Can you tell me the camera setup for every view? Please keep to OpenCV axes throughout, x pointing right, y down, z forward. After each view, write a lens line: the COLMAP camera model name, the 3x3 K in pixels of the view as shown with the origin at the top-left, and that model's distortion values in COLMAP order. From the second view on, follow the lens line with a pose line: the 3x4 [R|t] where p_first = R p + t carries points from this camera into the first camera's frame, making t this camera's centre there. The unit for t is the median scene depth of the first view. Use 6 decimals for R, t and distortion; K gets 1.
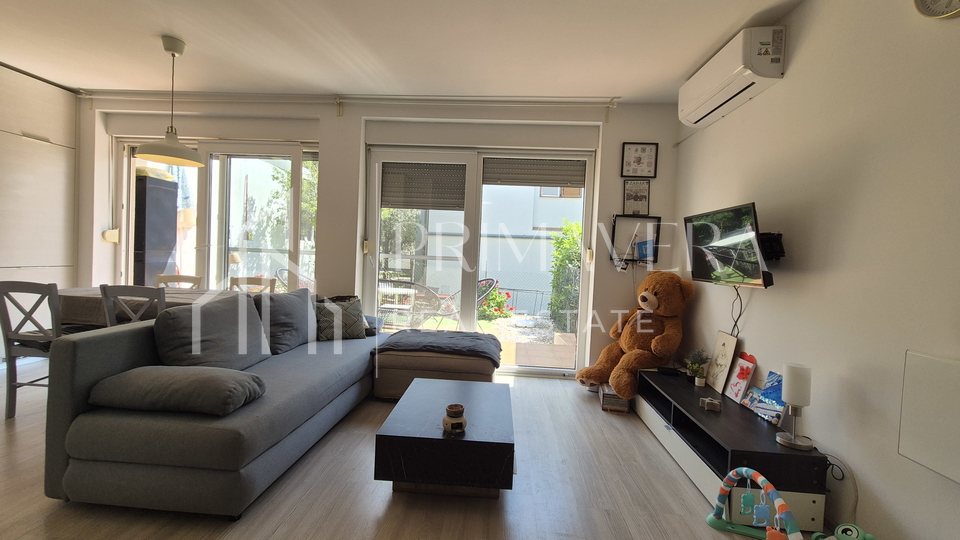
lens RADIAL K [[391.6, 0, 480.7], [0, 391.6, 266.5], [0, 0, 1]] dist [0.000864, 0.000175]
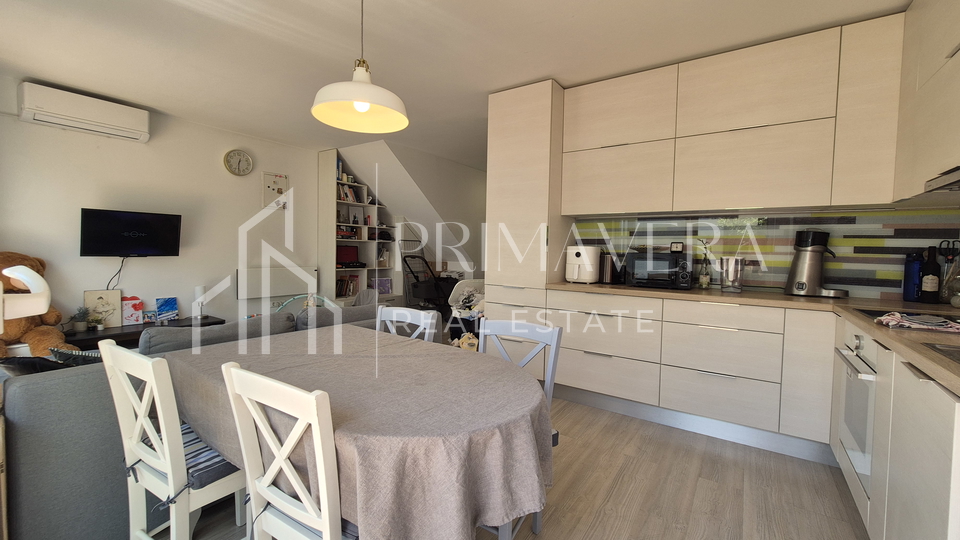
lens RADIAL K [[391.6, 0, 480.7], [0, 391.6, 266.5], [0, 0, 1]] dist [0.000864, 0.000175]
pose [[-0.856603, -0.084215, 0.509058, -1.002296], [-0.045902, 0.995117, 0.087384, -0.084310], [-0.513931, 0.051486, -0.856285, 1.135578]]
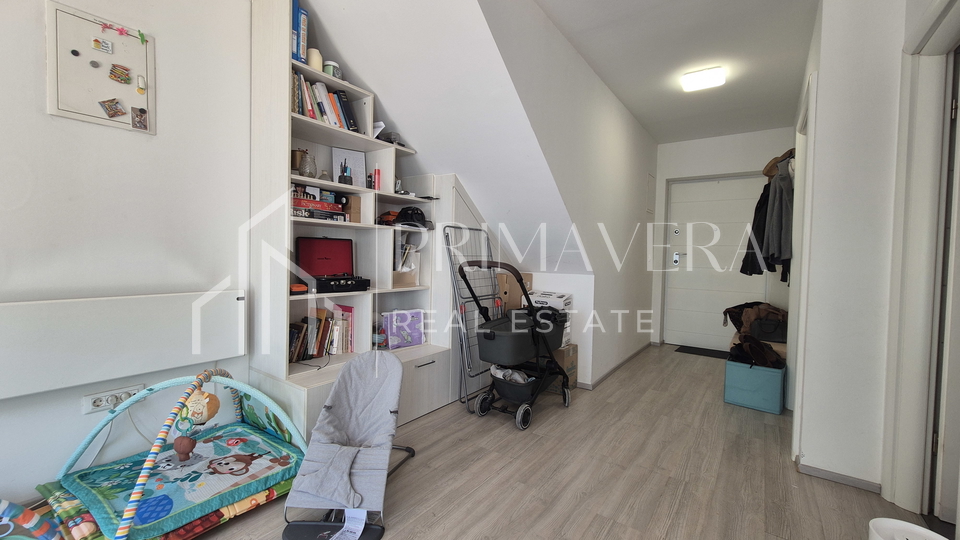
lens RADIAL K [[391.6, 0, 480.7], [0, 391.6, 266.5], [0, 0, 1]] dist [0.000864, 0.000175]
pose [[-0.843024, -0.080340, 0.531842, -0.247342], [-0.045917, 0.995922, 0.077660, -0.013595], [-0.535913, 0.041048, -0.843275, 0.418232]]
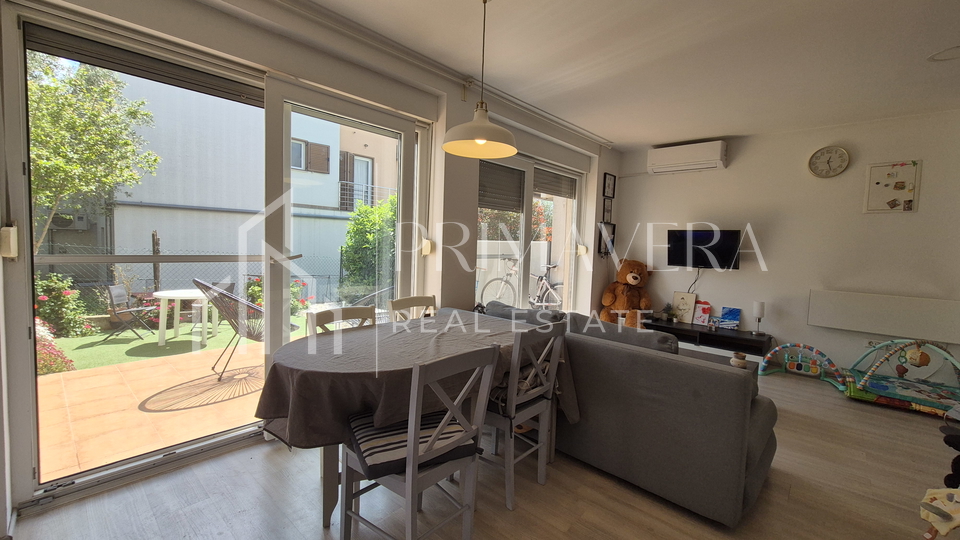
lens RADIAL K [[391.6, 0, 480.7], [0, 391.6, 266.5], [0, 0, 1]] dist [0.000864, 0.000175]
pose [[0.628028, -0.073082, 0.774752, -1.084348], [0.015278, 0.996547, 0.081619, -0.093241], [-0.778041, -0.039423, 0.626975, 0.431246]]
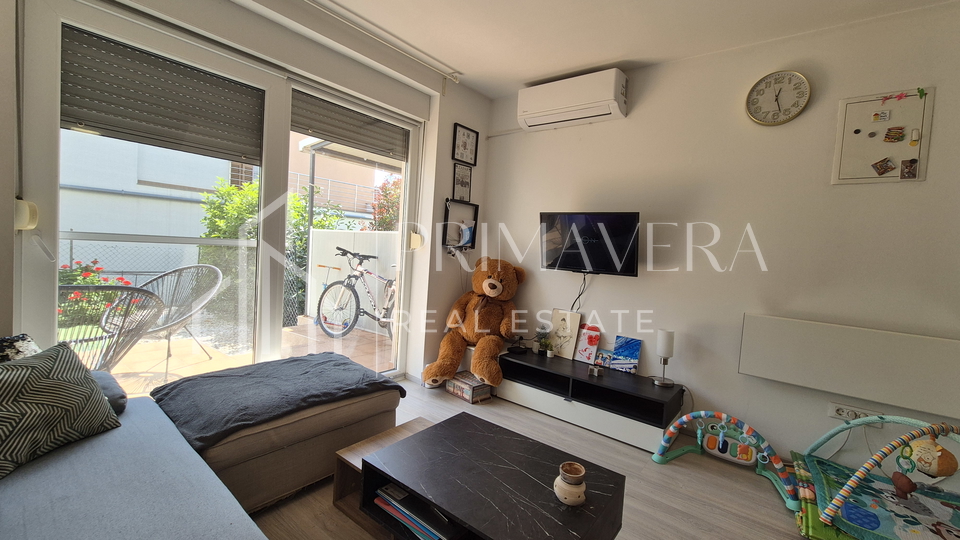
lens RADIAL K [[391.6, 0, 480.7], [0, 391.6, 266.5], [0, 0, 1]] dist [0.000864, 0.000175]
pose [[0.571560, -0.049256, 0.819081, -0.395699], [-0.018492, 0.997170, 0.072870, -0.039424], [-0.820352, -0.056796, 0.569031, 0.389044]]
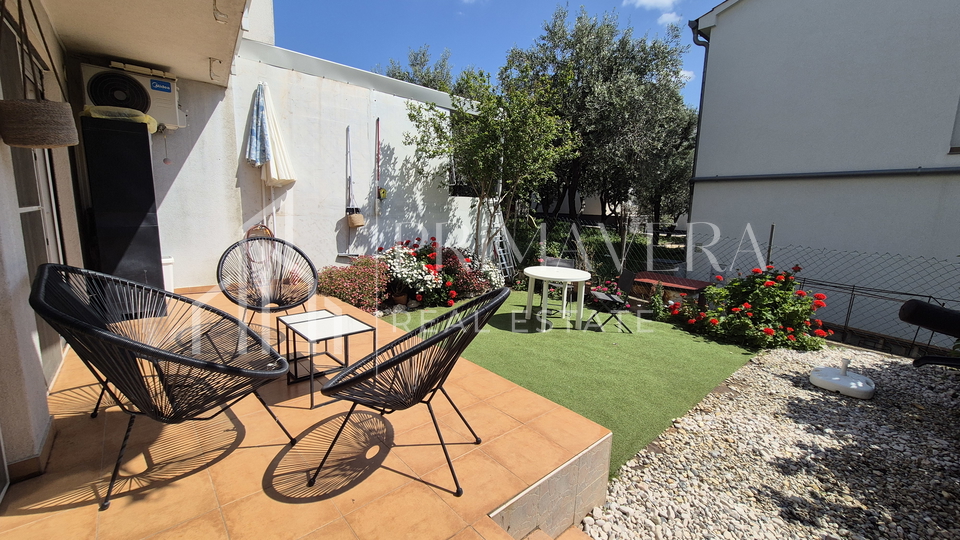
lens RADIAL K [[391.6, 0, 480.7], [0, 391.6, 266.5], [0, 0, 1]] dist [0.000864, 0.000175]
pose [[0.698884, 0.082313, -0.710483, 0.353884], [-0.011513, 0.994522, 0.103895, -0.029635], [0.715142, -0.064431, 0.696003, 1.242213]]
